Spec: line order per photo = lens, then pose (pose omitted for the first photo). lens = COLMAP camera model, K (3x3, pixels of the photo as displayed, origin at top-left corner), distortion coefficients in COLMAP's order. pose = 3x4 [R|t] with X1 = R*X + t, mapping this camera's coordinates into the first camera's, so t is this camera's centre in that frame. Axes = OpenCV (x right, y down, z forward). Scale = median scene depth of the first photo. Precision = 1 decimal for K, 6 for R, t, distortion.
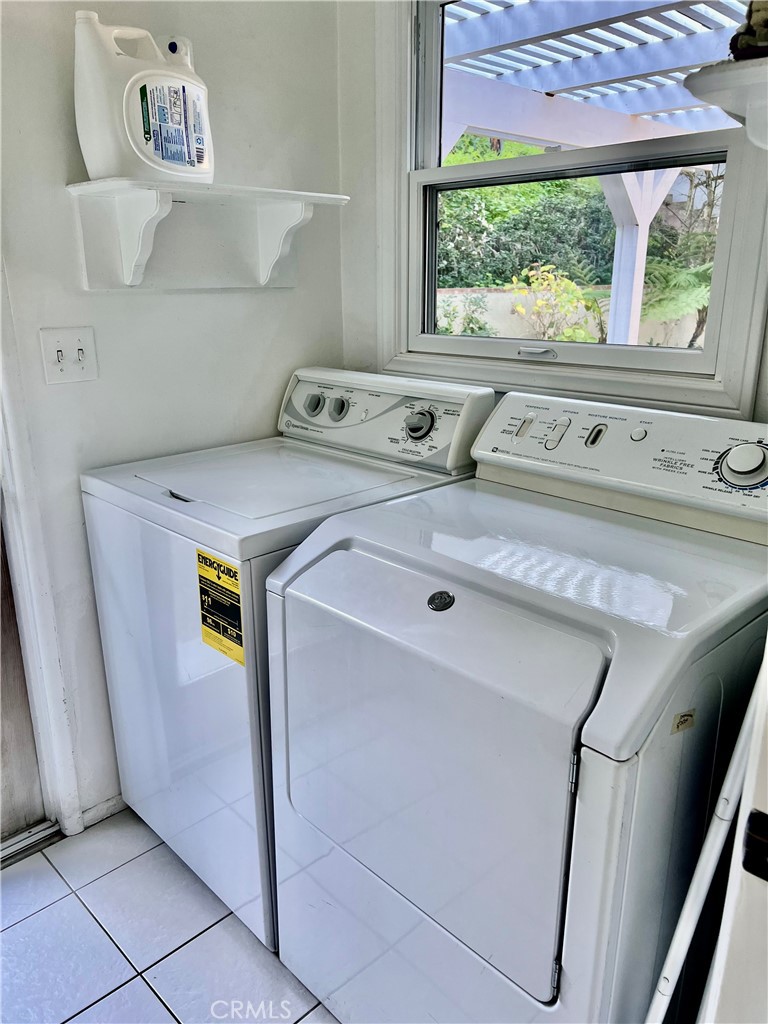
lens RADIAL K [[768.7, 0, 382.8], [0, 768.7, 516.8], [0, 0, 1]] dist [0.028142, -0.035898]
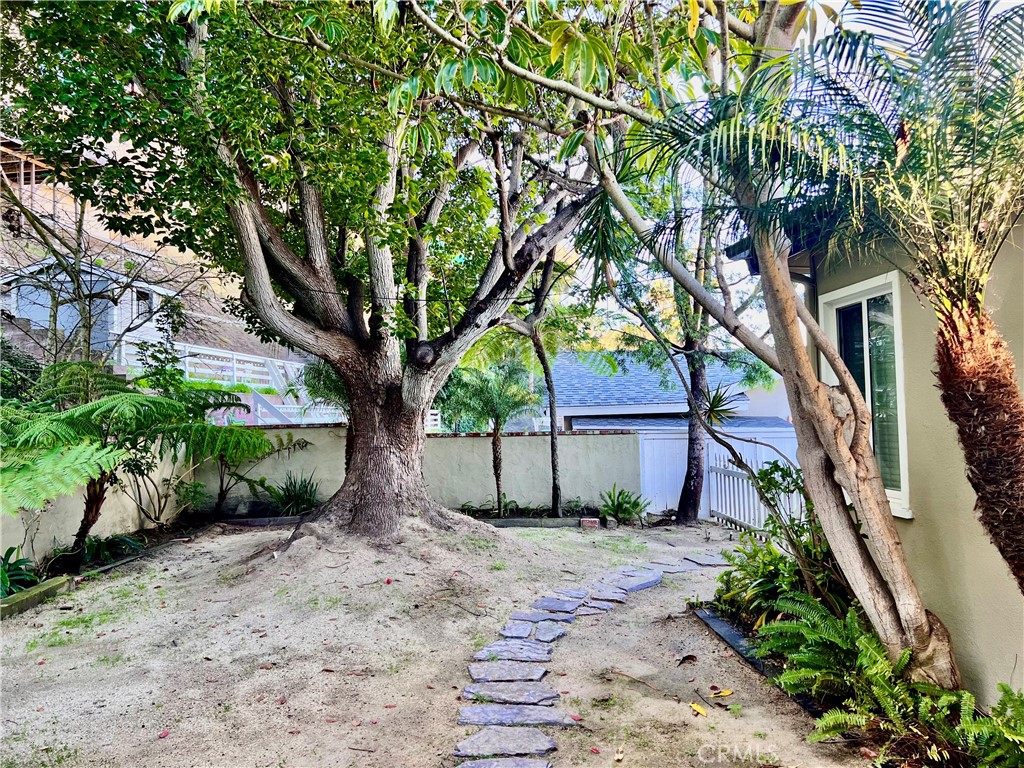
lens RADIAL K [[768.7, 0, 510.8], [0, 768.7, 387.6], [0, 0, 1]] dist [0.028142, -0.035898]
pose [[0.647797, 0.017930, 0.761602, 0.186508], [0.250903, 0.938925, -0.235516, -0.127072], [-0.719310, 0.343655, 0.603734, 0.428402]]
